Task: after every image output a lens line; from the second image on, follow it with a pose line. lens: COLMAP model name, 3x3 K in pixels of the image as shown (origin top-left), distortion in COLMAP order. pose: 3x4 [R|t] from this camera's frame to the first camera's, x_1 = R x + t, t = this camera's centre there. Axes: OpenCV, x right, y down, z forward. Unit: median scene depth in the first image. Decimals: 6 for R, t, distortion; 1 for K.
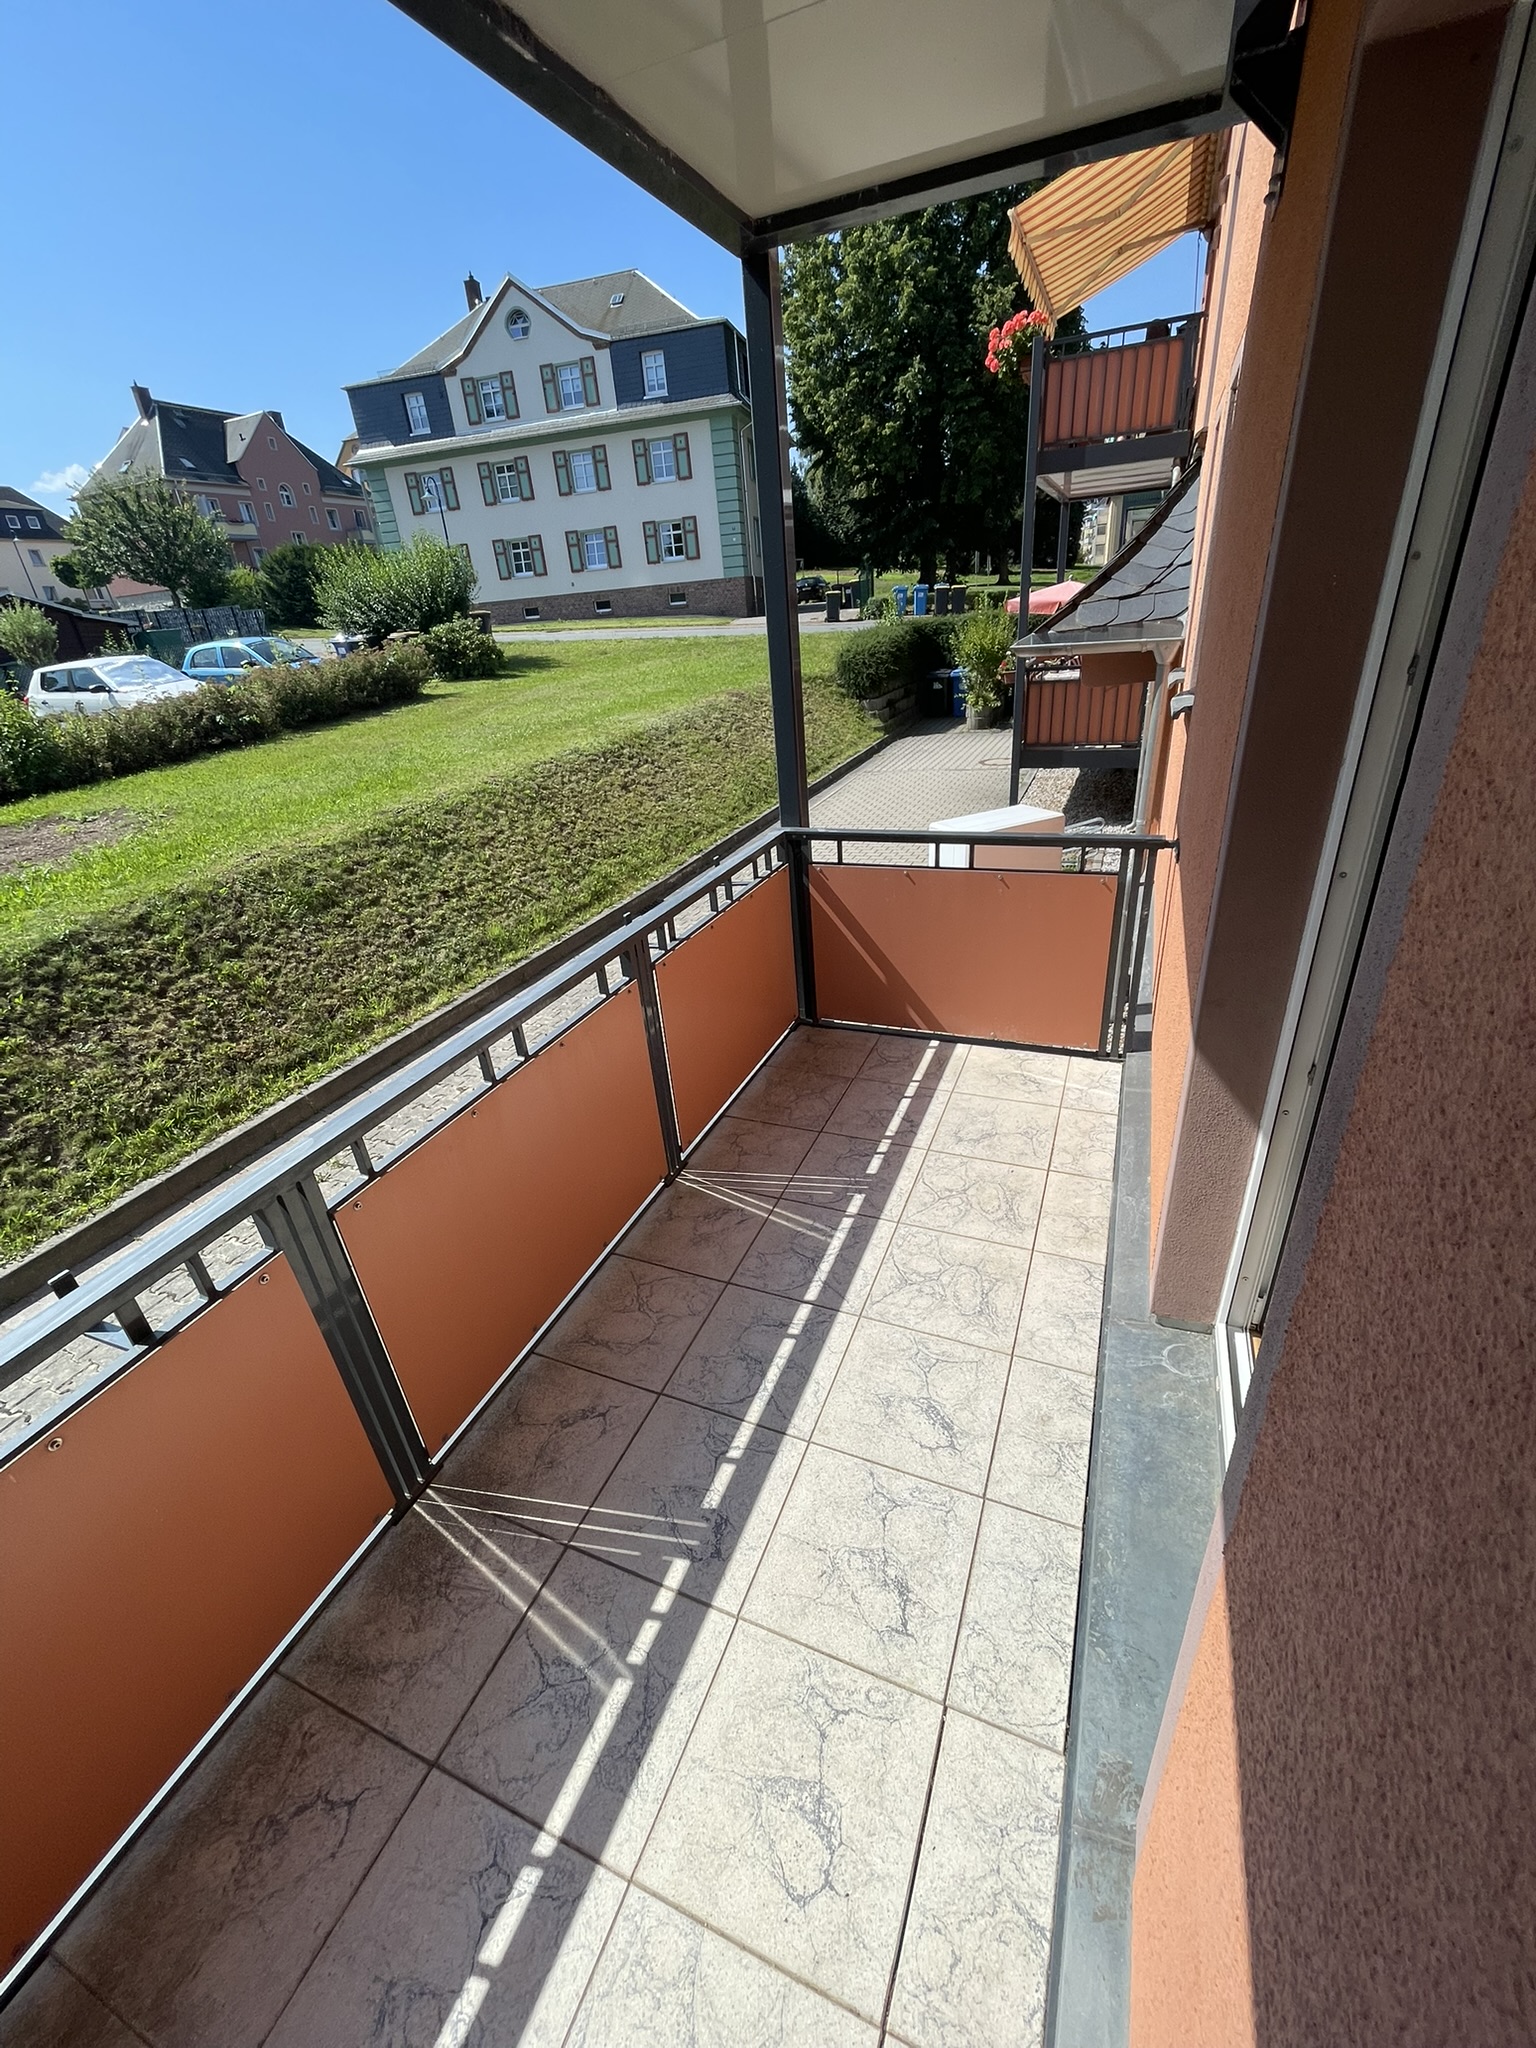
lens RADIAL K [[827.4, 0, 768.0], [0, 827.4, 1024.0], [0, 0, 1]] dist [-0.000312, -0.000091]
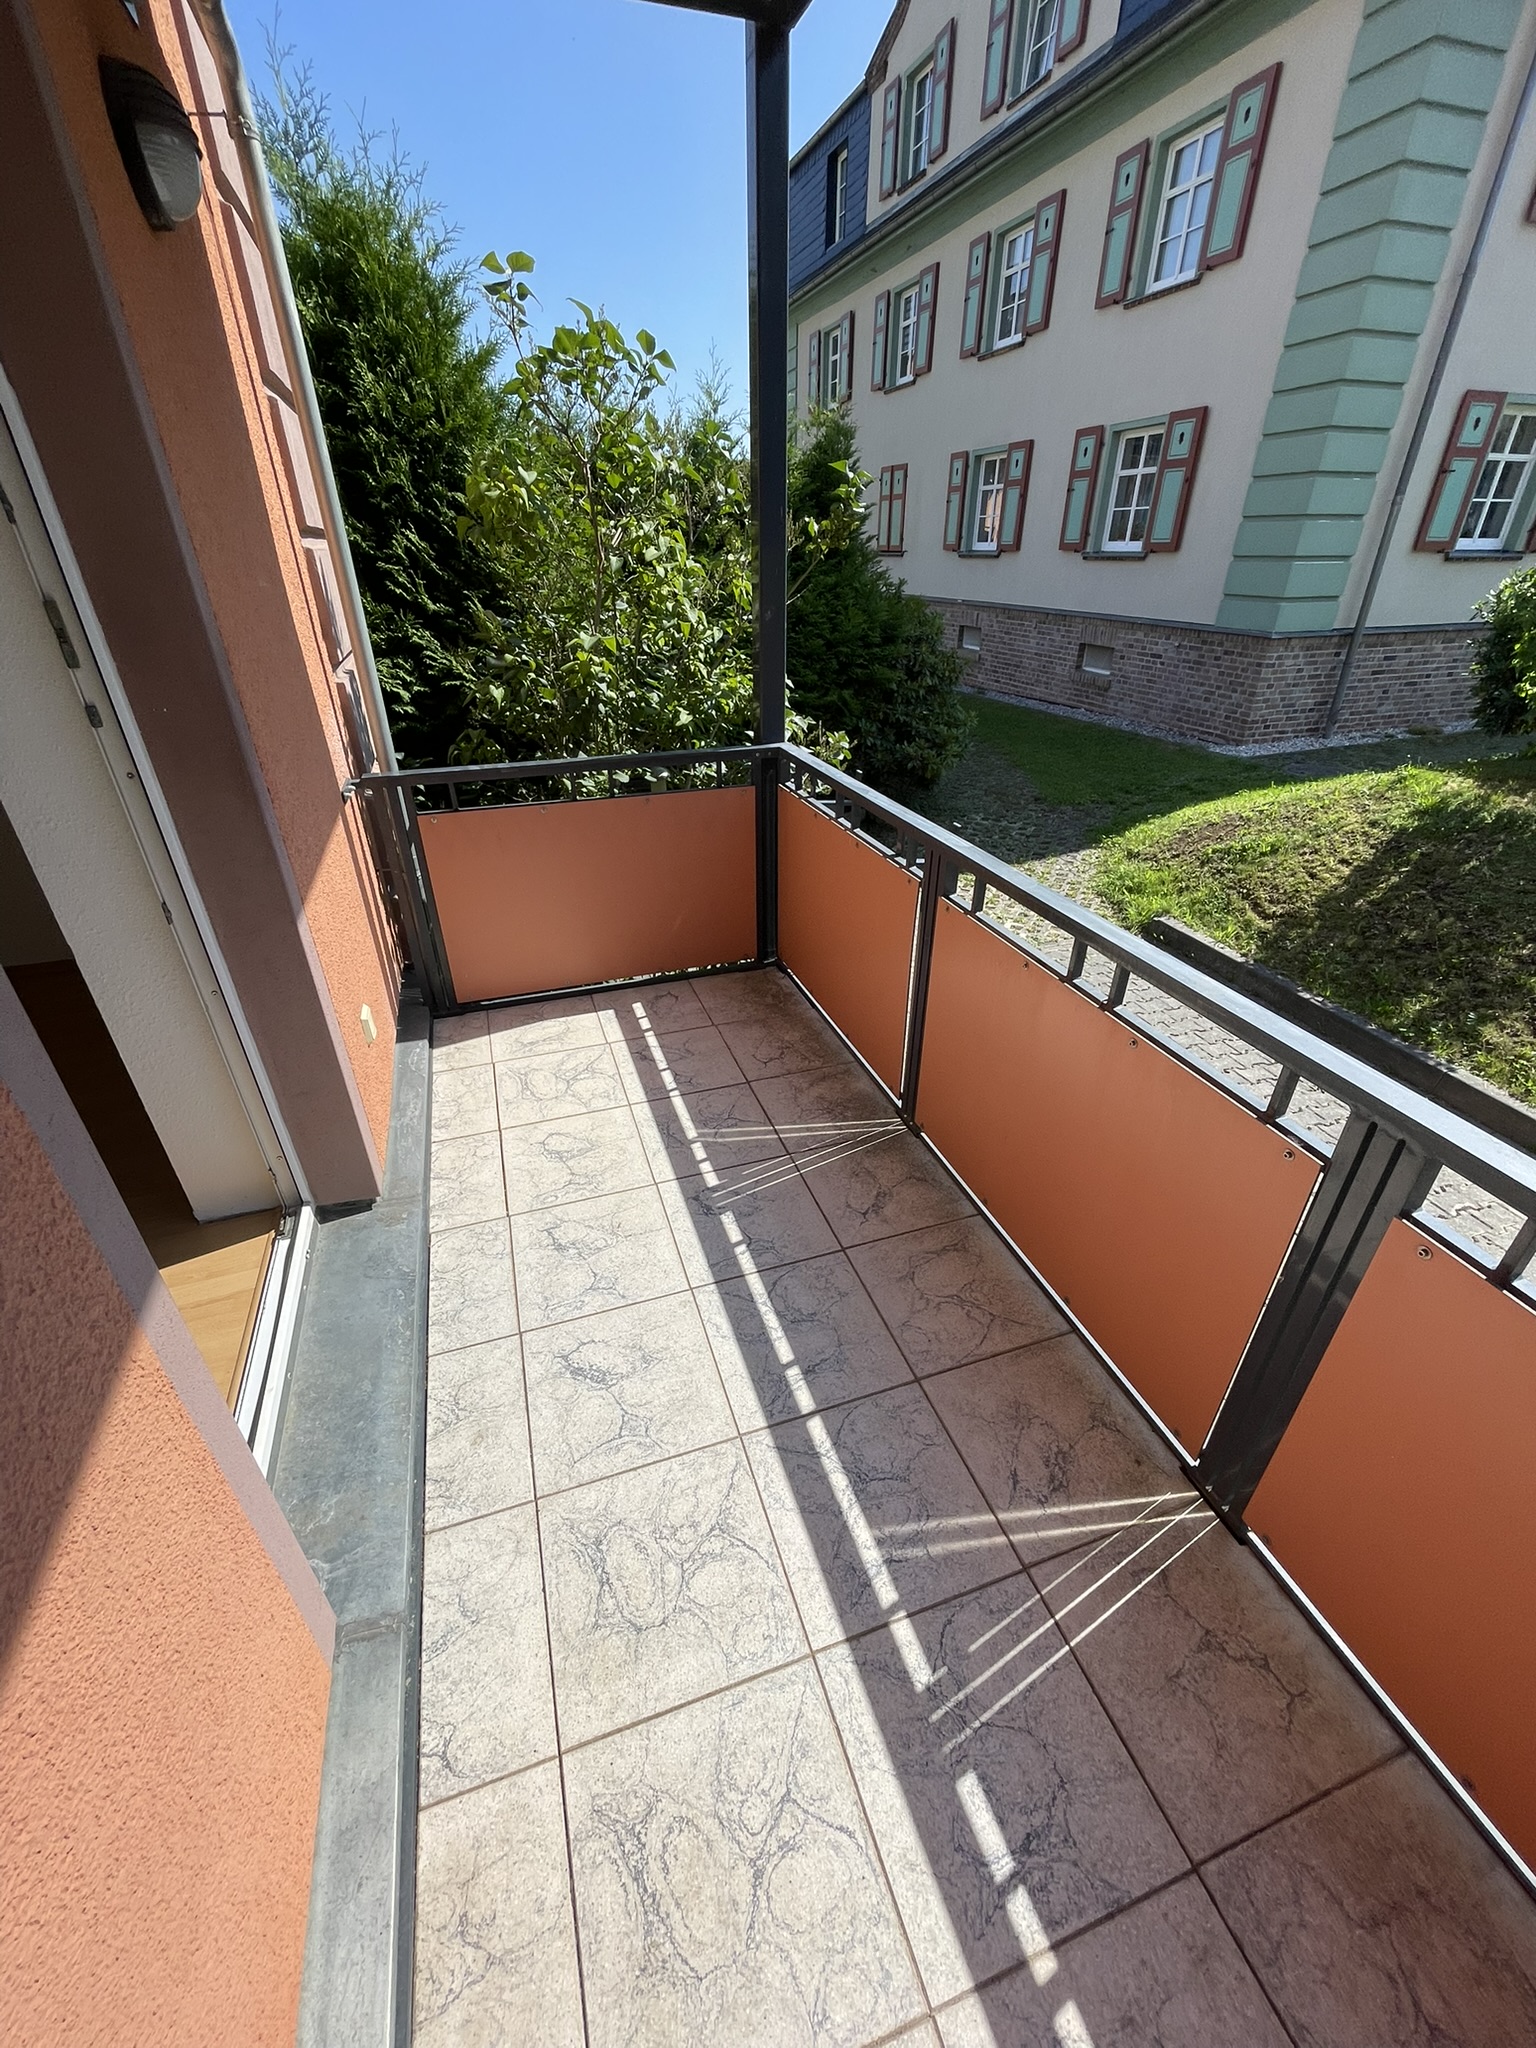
lens RADIAL K [[827.4, 0, 768.0], [0, 827.4, 1024.0], [0, 0, 1]] dist [-0.000312, -0.000091]
pose [[-0.746121, 0.402080, -0.530693, 0.385358], [-0.239826, 0.581260, 0.777573, -0.505863], [0.621118, 0.707437, -0.337261, 1.147733]]
